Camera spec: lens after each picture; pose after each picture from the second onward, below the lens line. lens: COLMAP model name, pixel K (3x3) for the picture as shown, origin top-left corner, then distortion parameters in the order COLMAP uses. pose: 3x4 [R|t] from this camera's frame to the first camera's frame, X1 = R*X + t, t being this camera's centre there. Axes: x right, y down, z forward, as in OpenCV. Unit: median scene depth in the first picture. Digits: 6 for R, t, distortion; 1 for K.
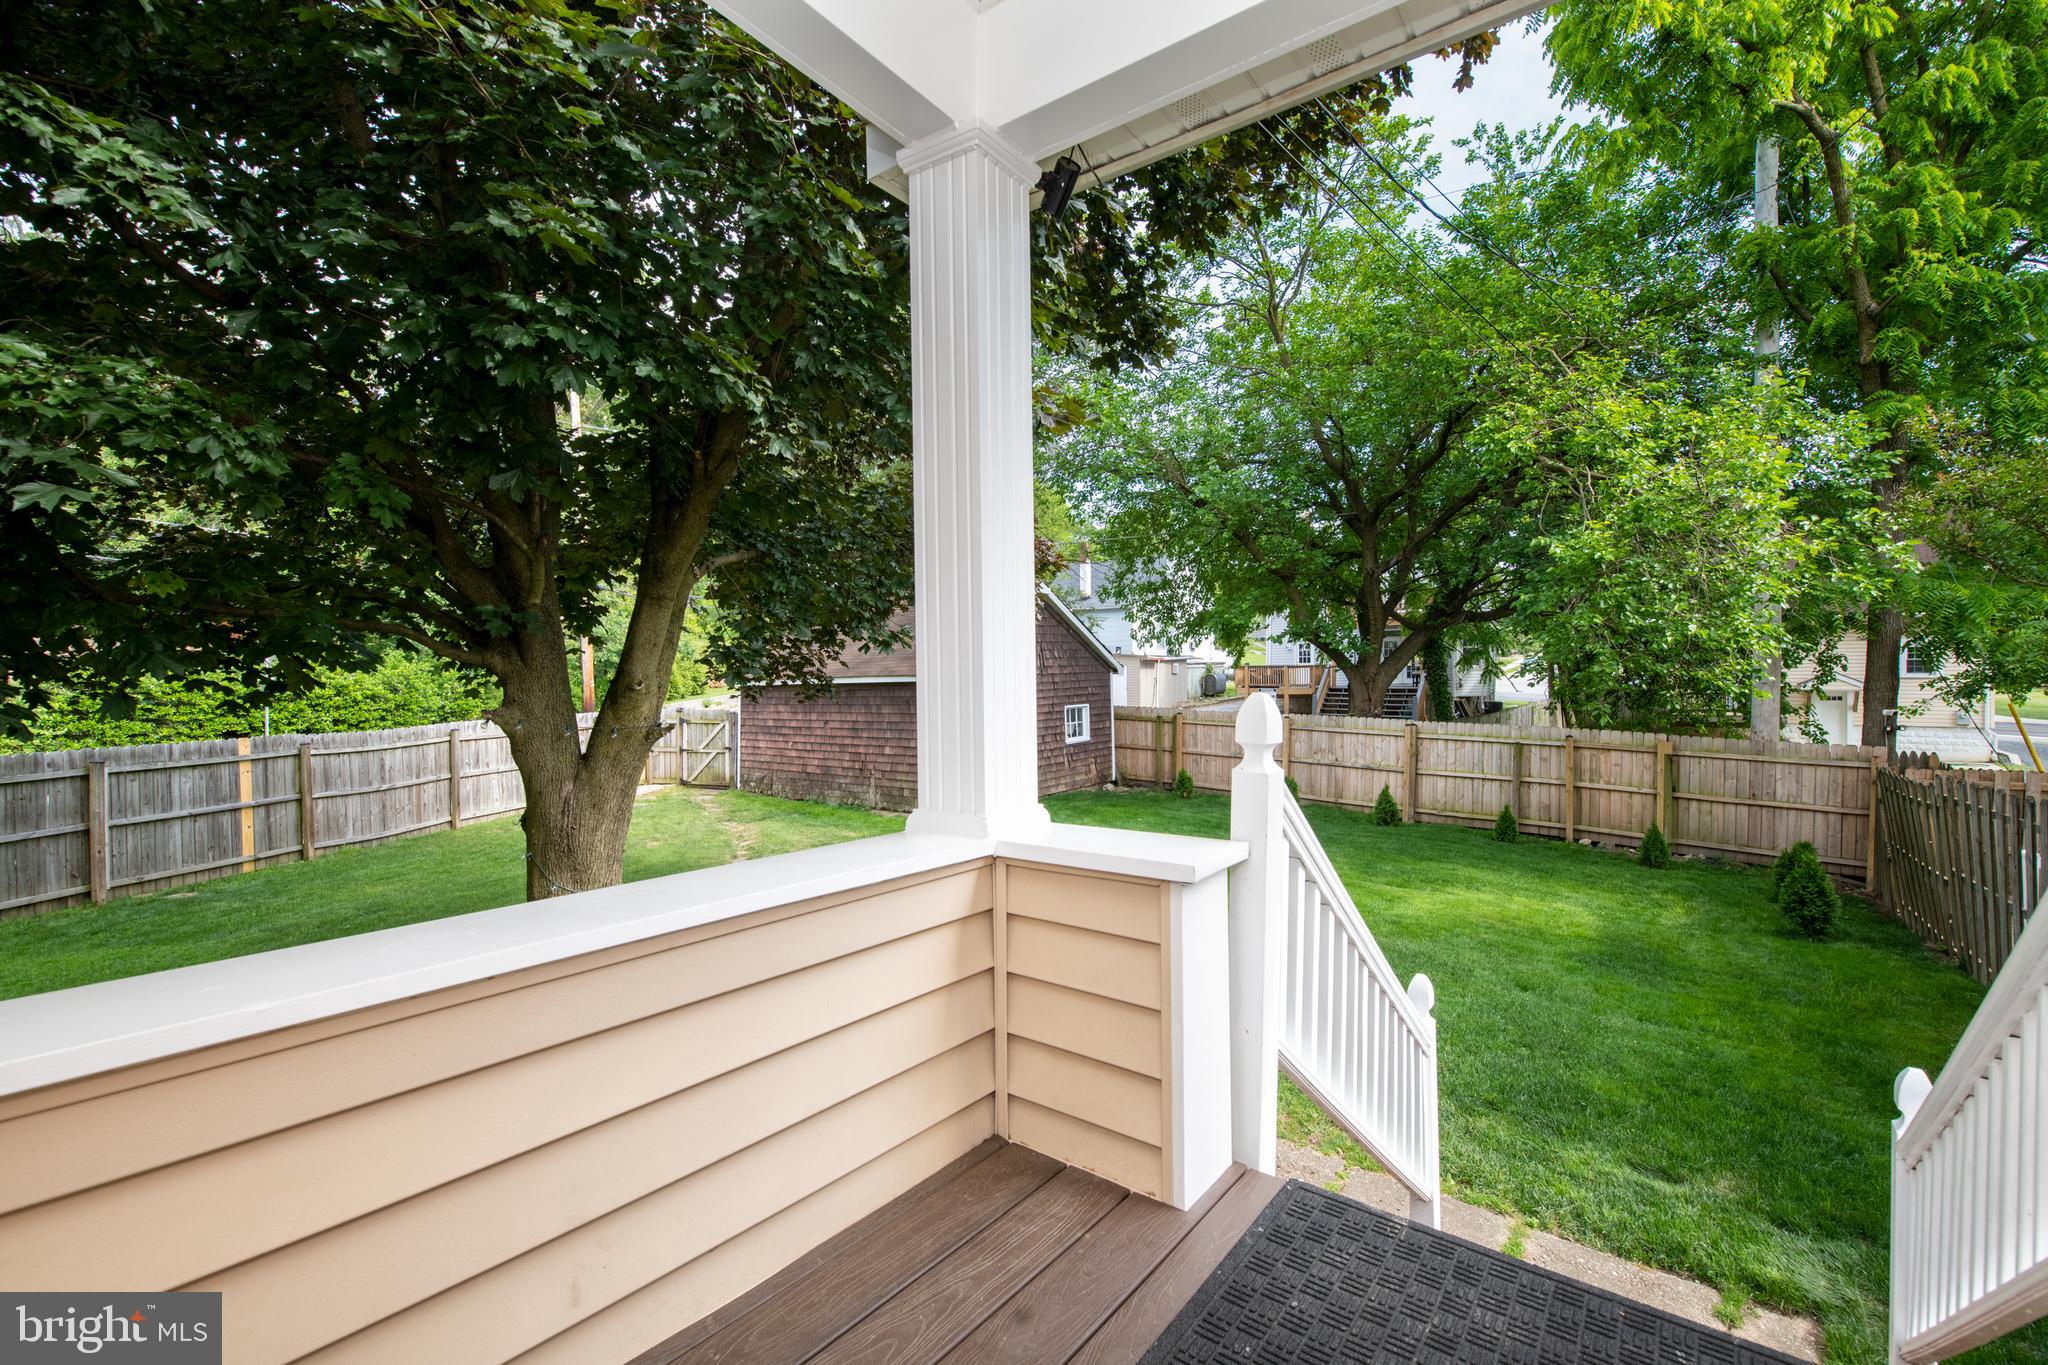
lens RADIAL K [[872.5, 0, 1025.7], [0, 872.5, 673.9], [0, 0, 1]] dist [0.020322, -0.009113]
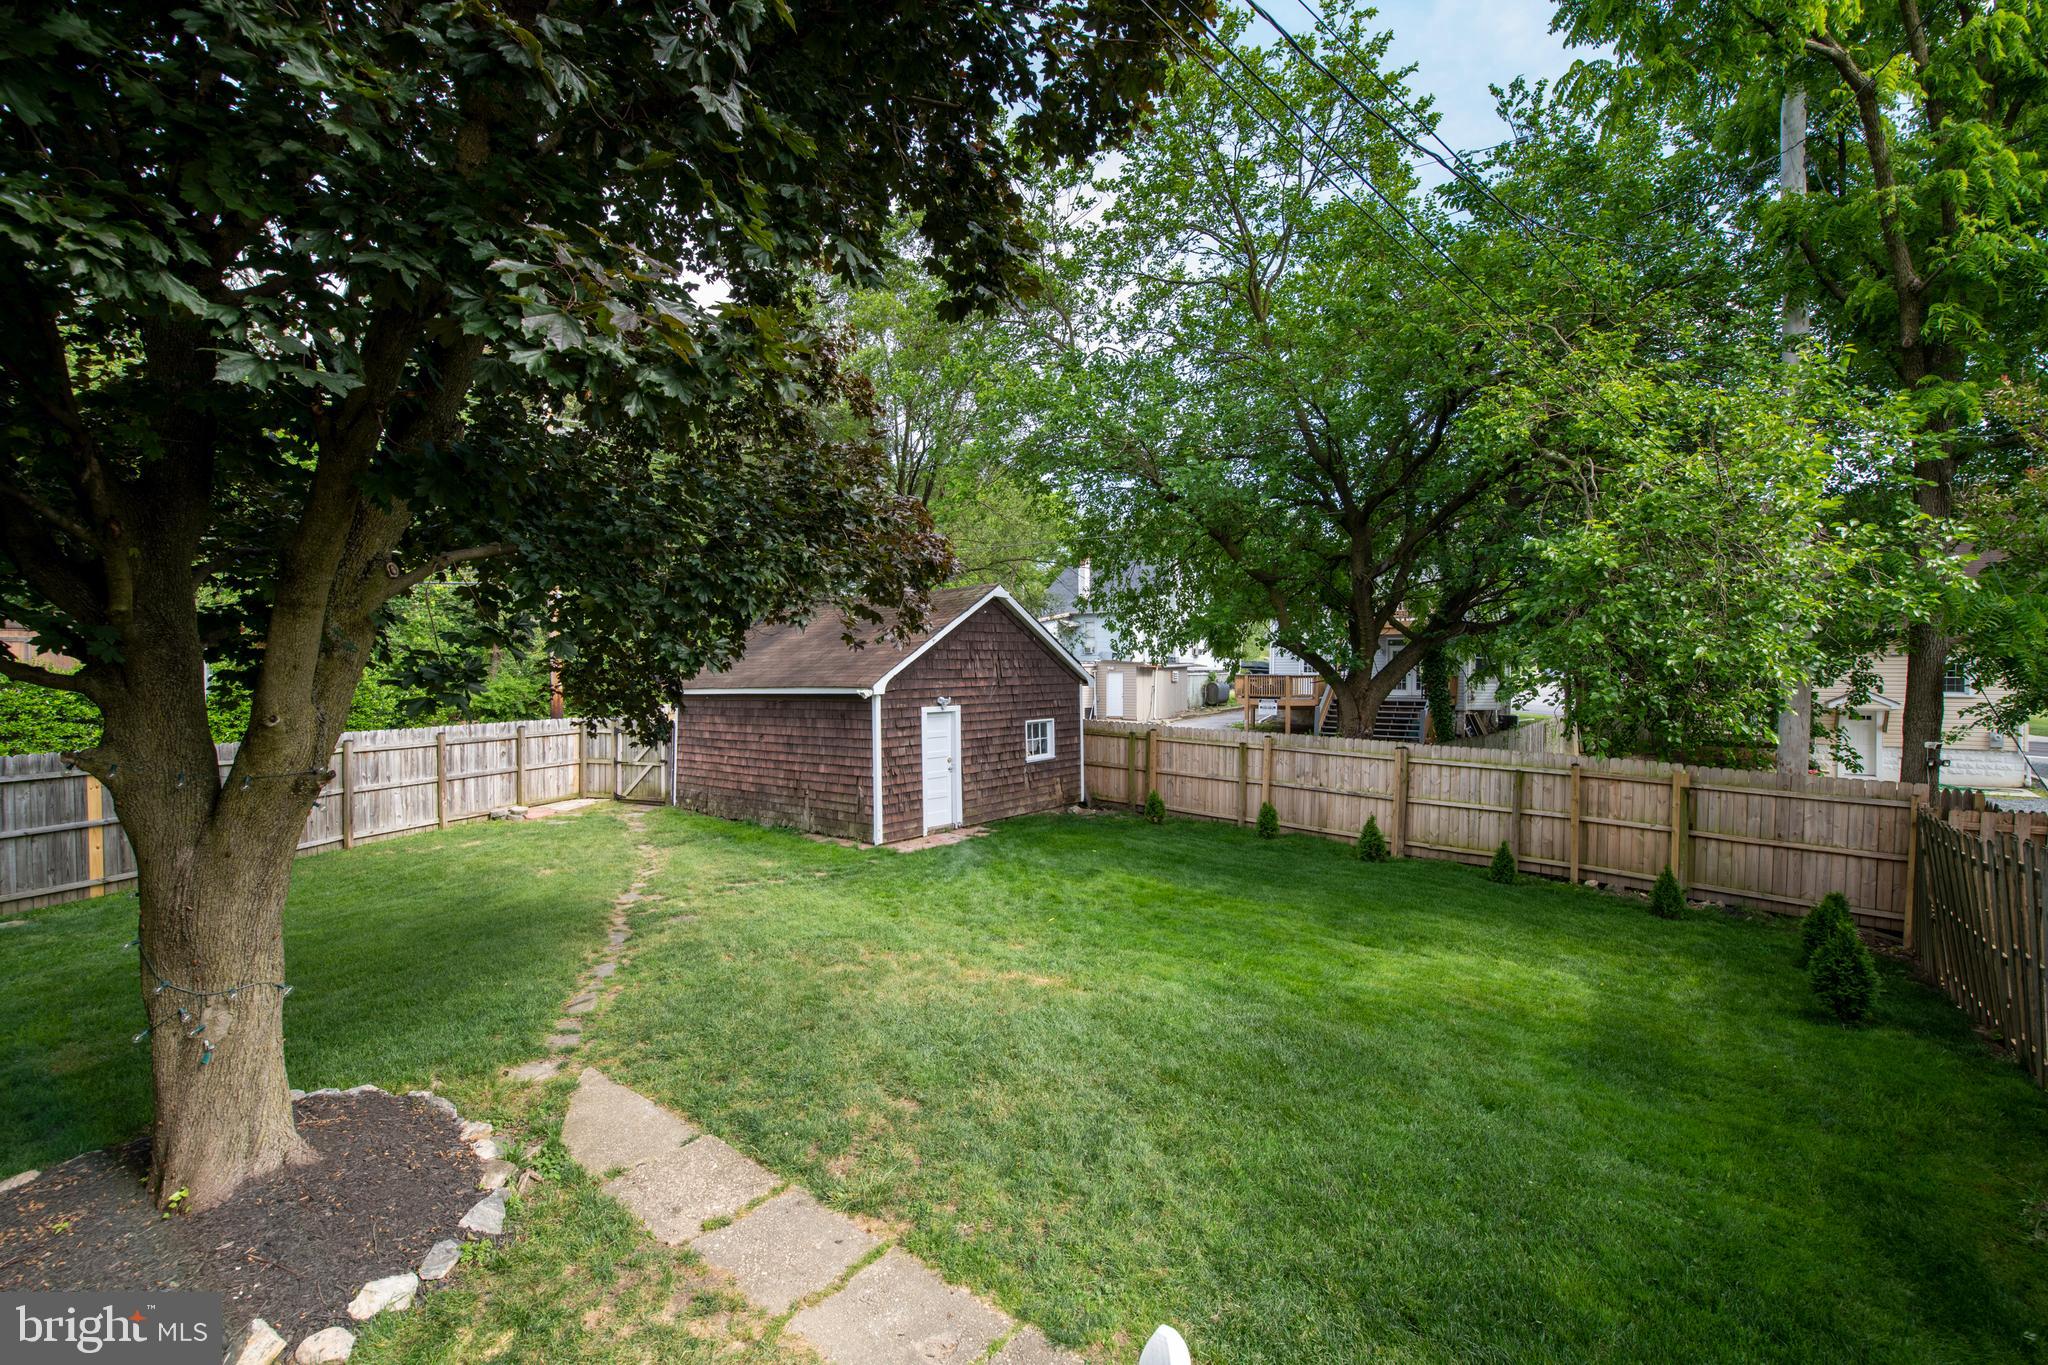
lens RADIAL K [[890.9, 0, 1023.5], [0, 890.9, 675.2], [0, 0, 1]] dist [0.002312, -0.008698]
pose [[0.999830, 0.011584, -0.014369, 0.078924], [-0.011621, 0.999929, -0.002460, -0.012238], [0.014339, 0.002626, 0.999894, 0.097634]]
